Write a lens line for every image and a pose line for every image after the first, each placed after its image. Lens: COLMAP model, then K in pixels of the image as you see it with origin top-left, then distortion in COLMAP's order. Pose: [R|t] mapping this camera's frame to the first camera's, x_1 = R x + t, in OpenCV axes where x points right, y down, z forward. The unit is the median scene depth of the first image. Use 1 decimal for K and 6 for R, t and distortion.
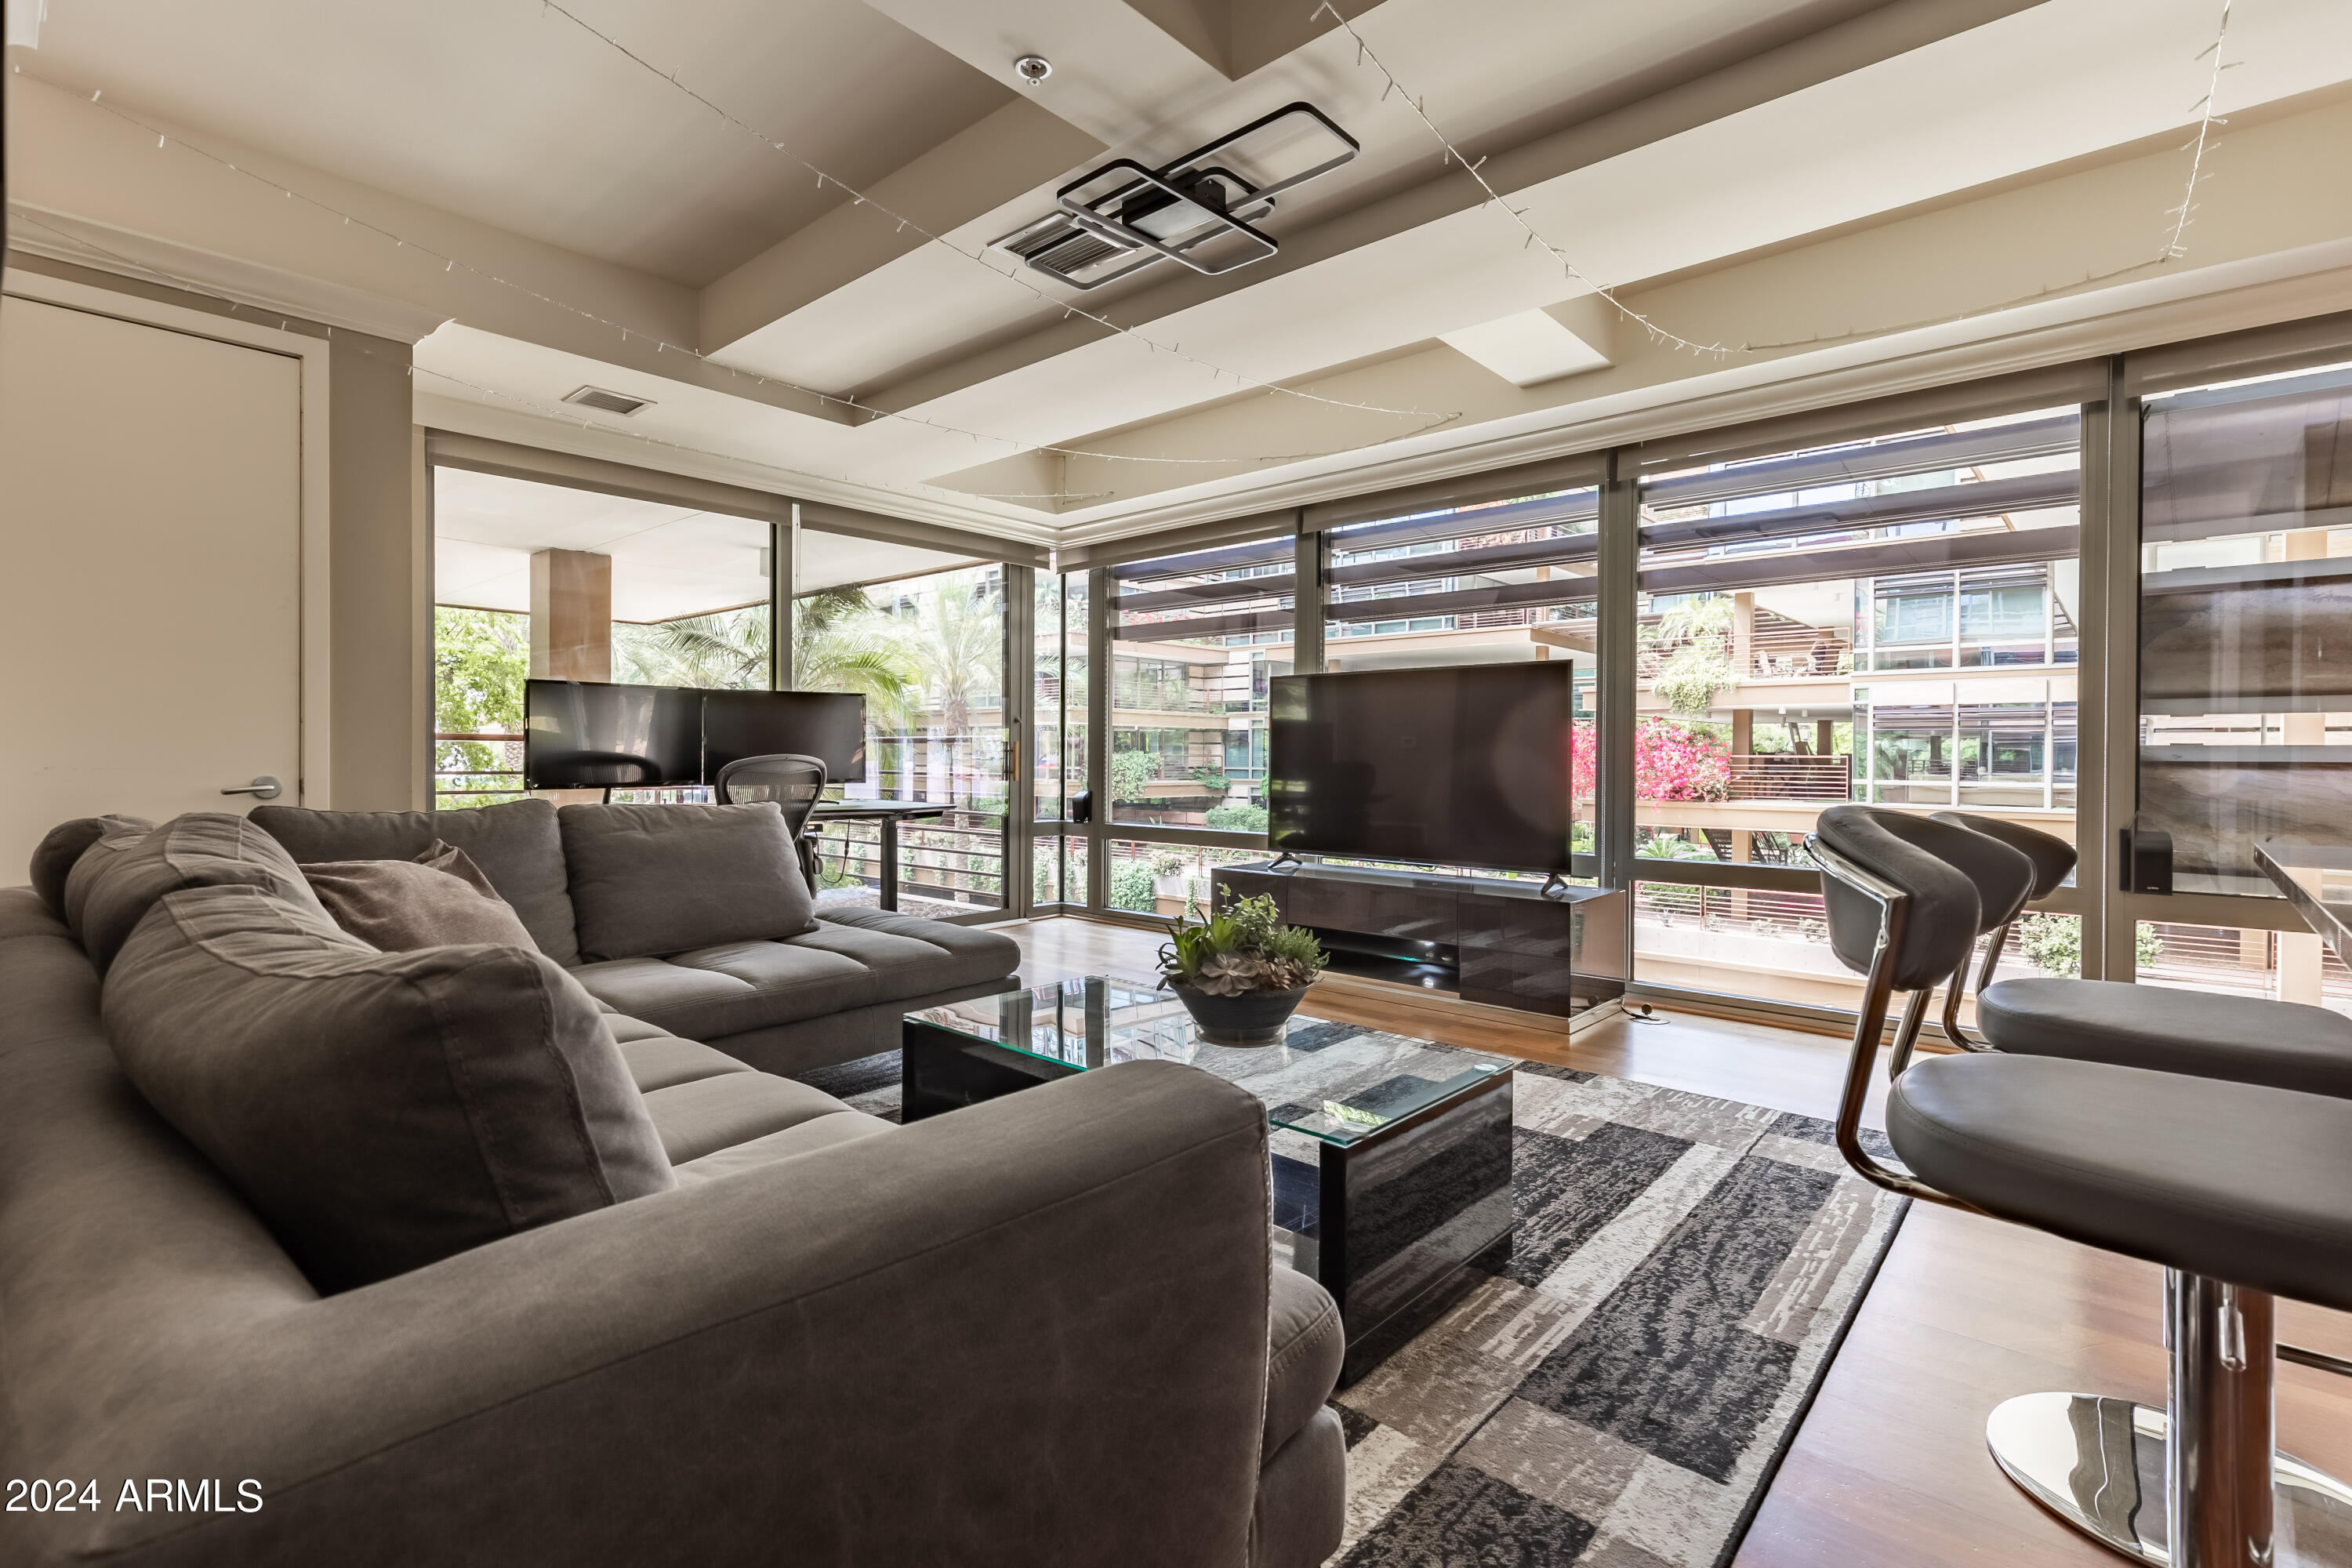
lens RADIAL K [[1082.4, 0, 1158.4], [0, 1082.4, 765.5], [0, 0, 1]] dist [0.010364, -0.000399]
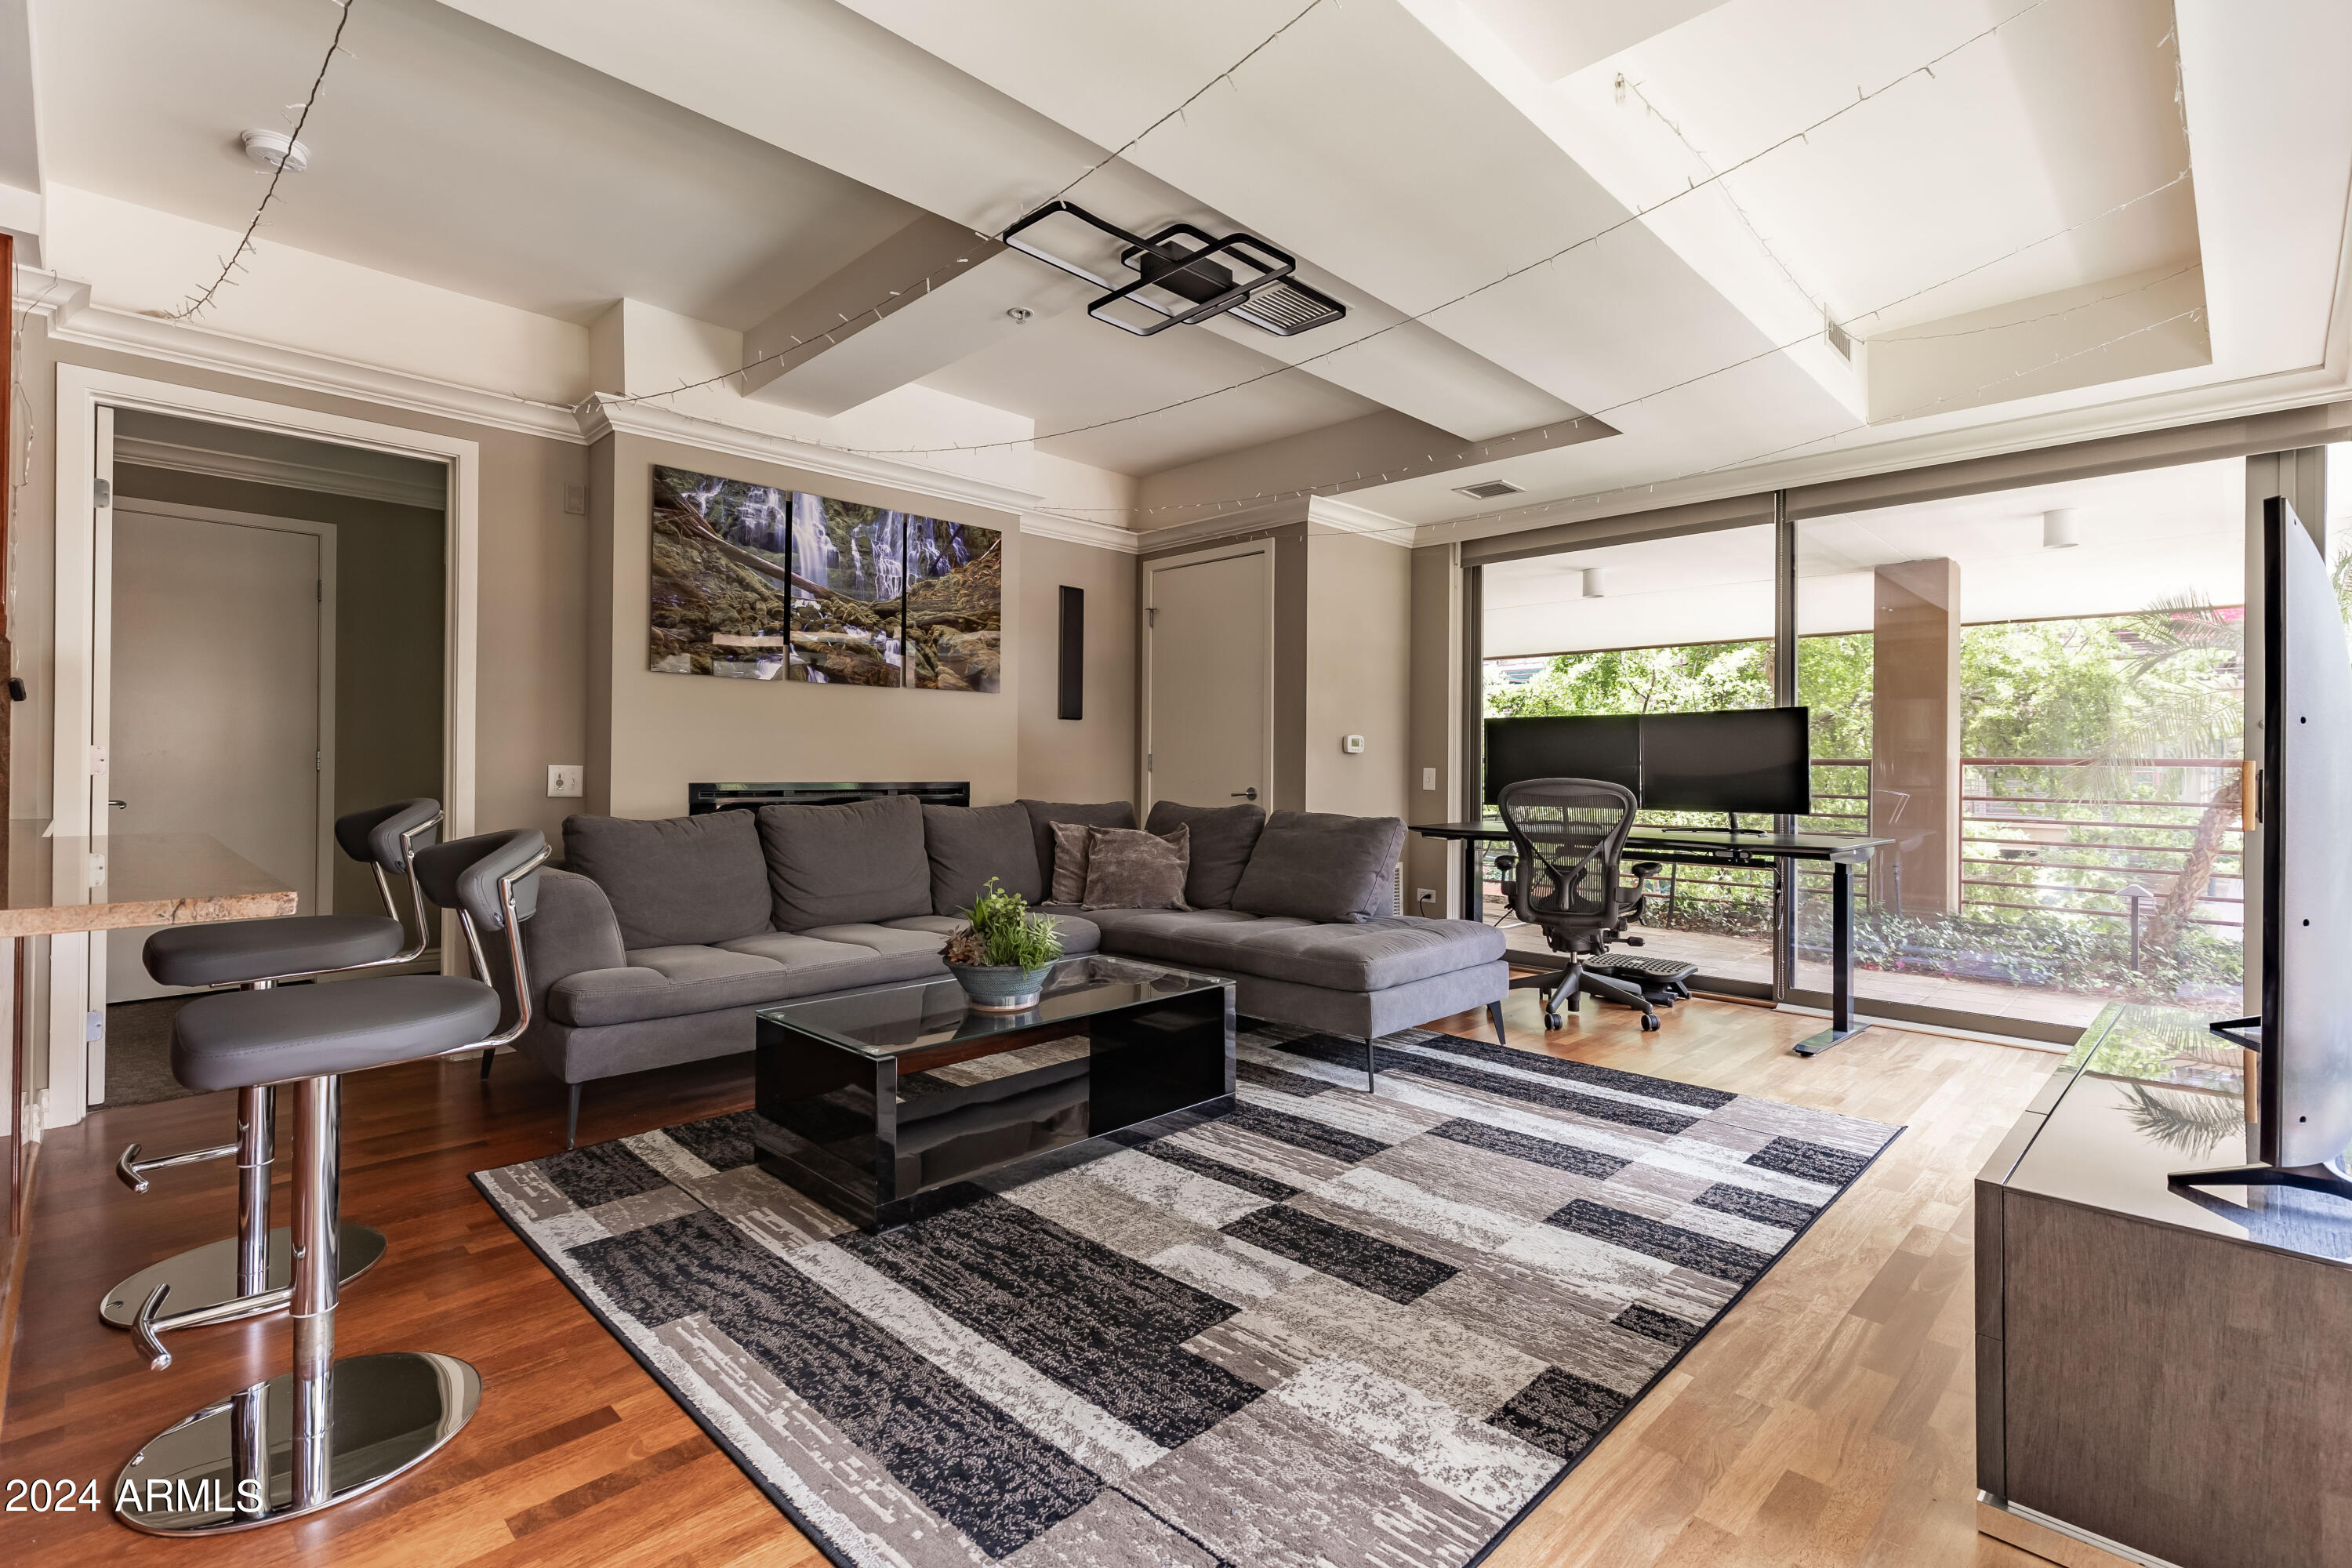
lens RADIAL K [[1082.4, 0, 1155.5], [0, 1082.4, 771.5], [0, 0, 1]] dist [0.010364, -0.000399]
pose [[-0.051223, -0.002297, -0.998685, 1.201466], [-0.017995, 0.999837, -0.001377, -0.015621], [0.998525, 0.017900, -0.051256, 1.135793]]
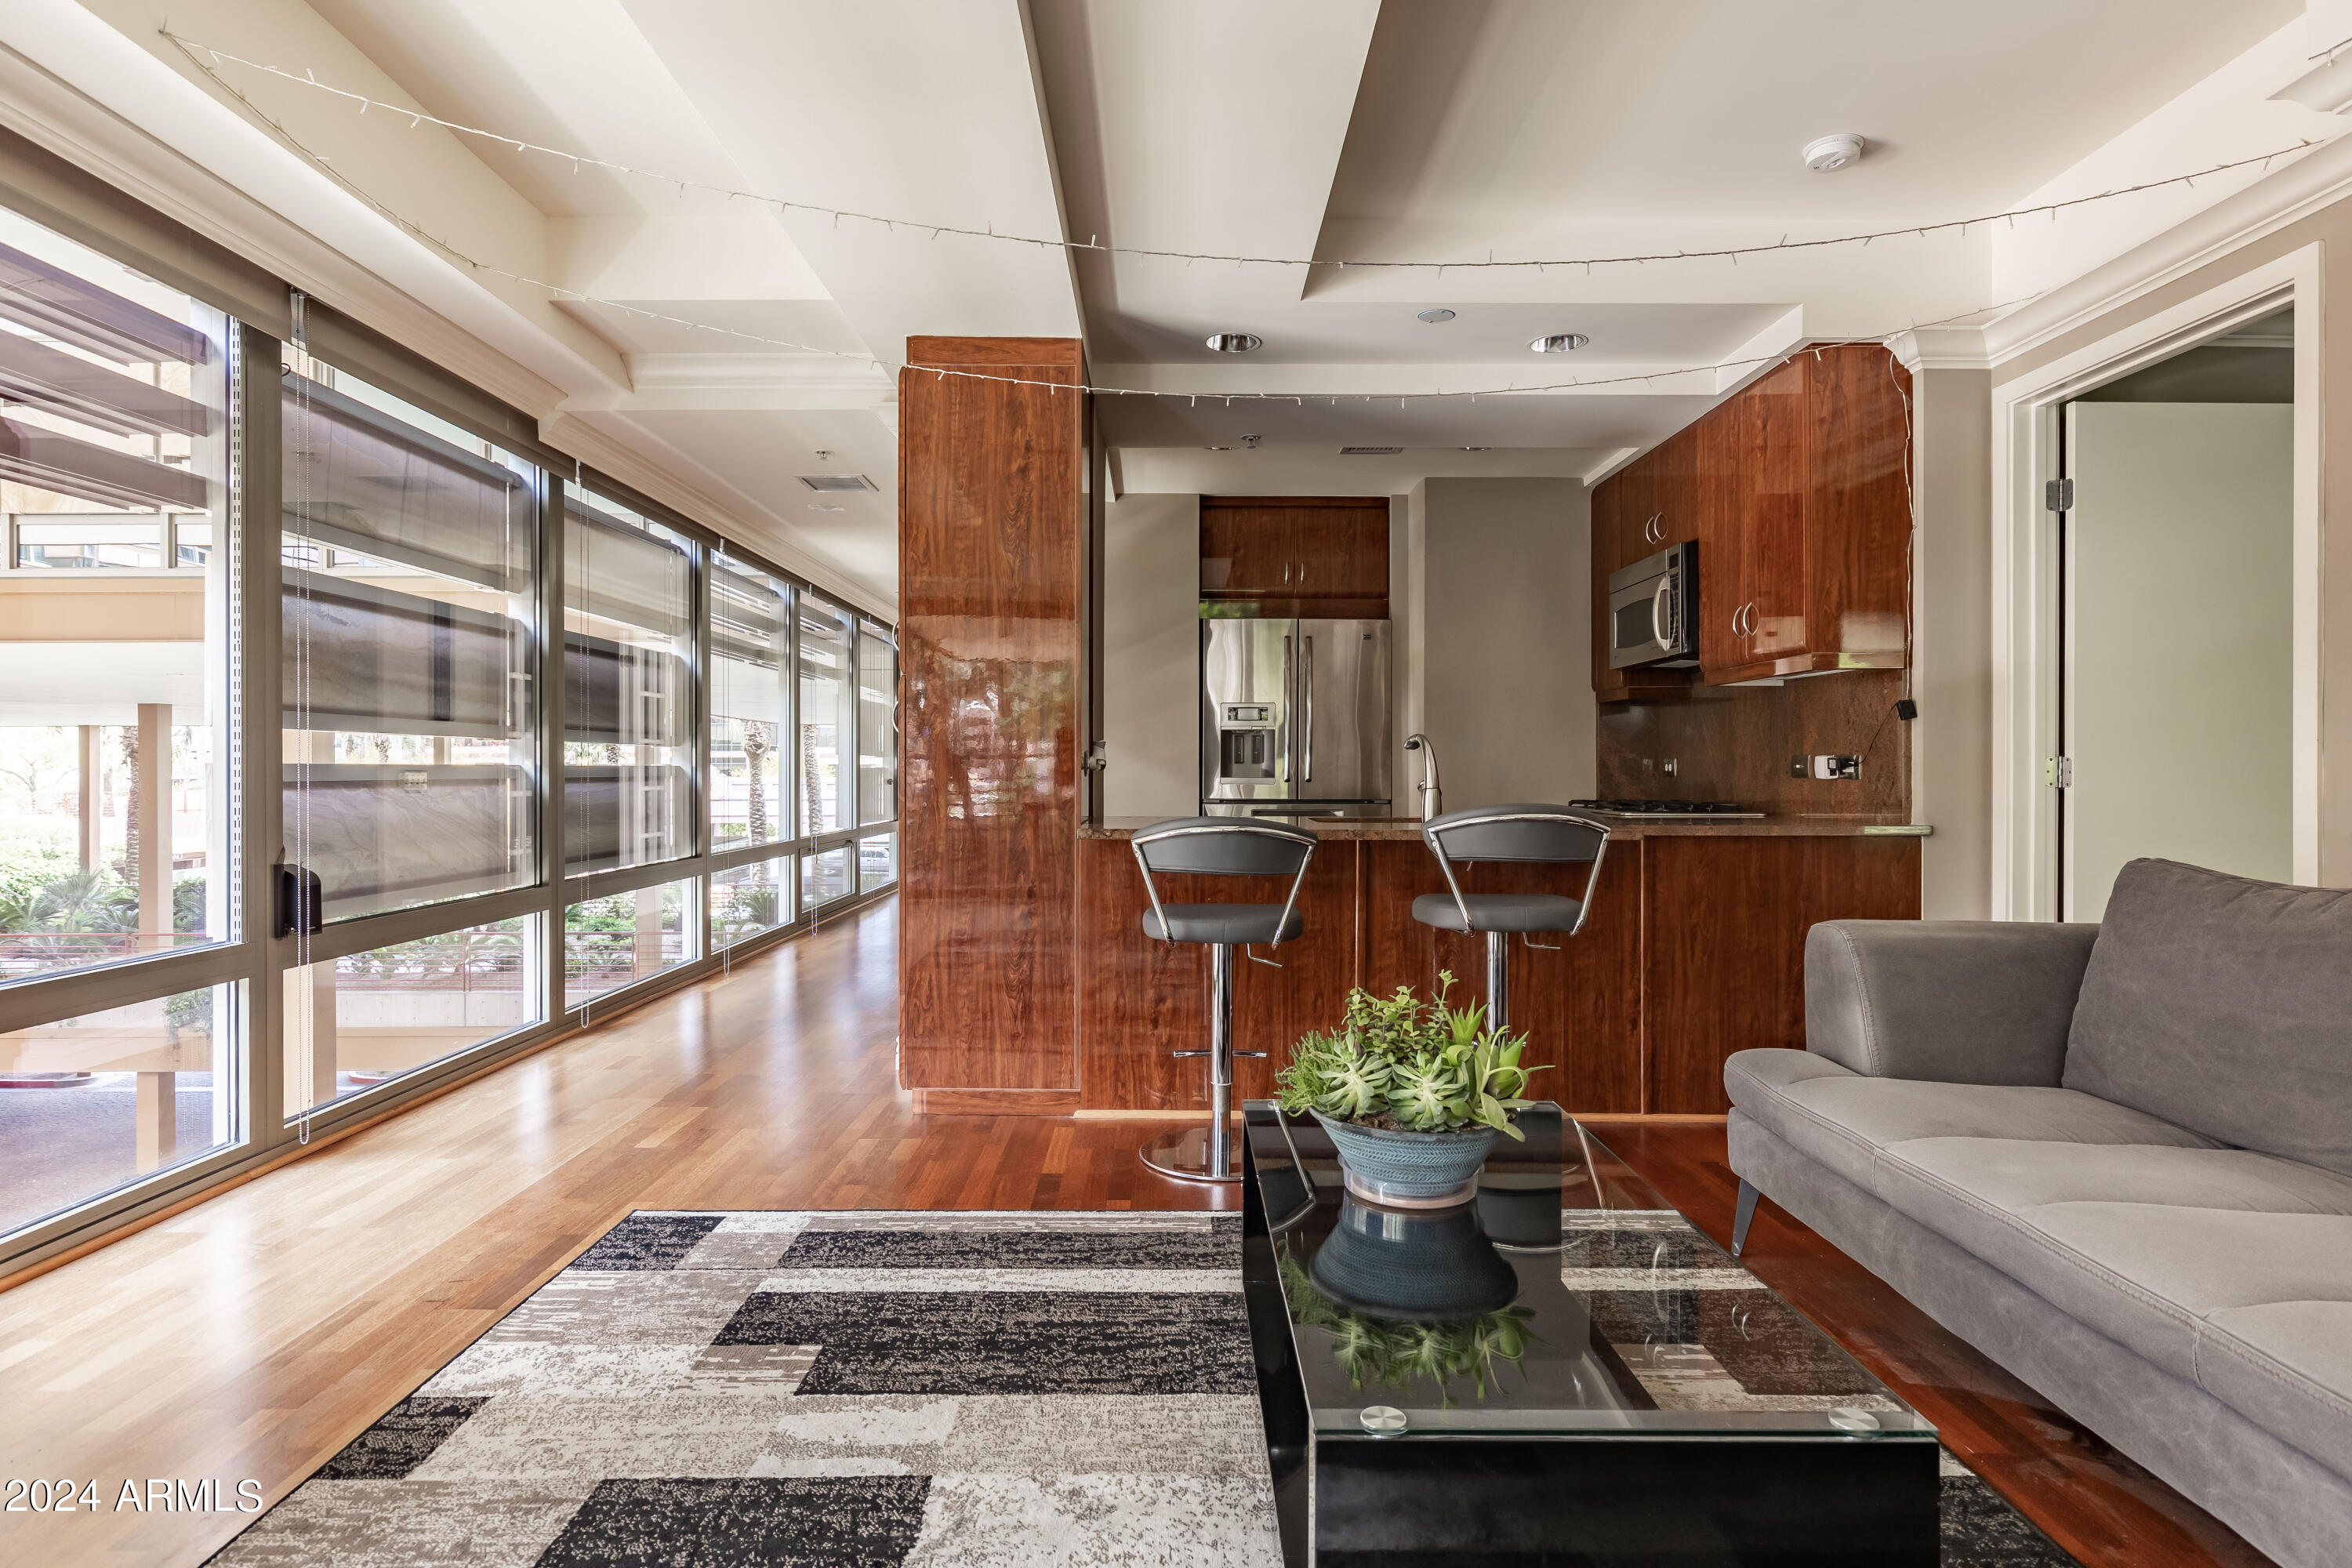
lens RADIAL K [[1243.0, 0, 1176.0], [0, 1243.0, 772.9], [0, 0, 1]] dist [0.001888, 0.000531]
pose [[-0.673684, -0.007356, 0.738983, -0.387006], [0.005735, 0.999868, 0.015181, -0.032507], [-0.738998, 0.014465, -0.673553, 1.524897]]
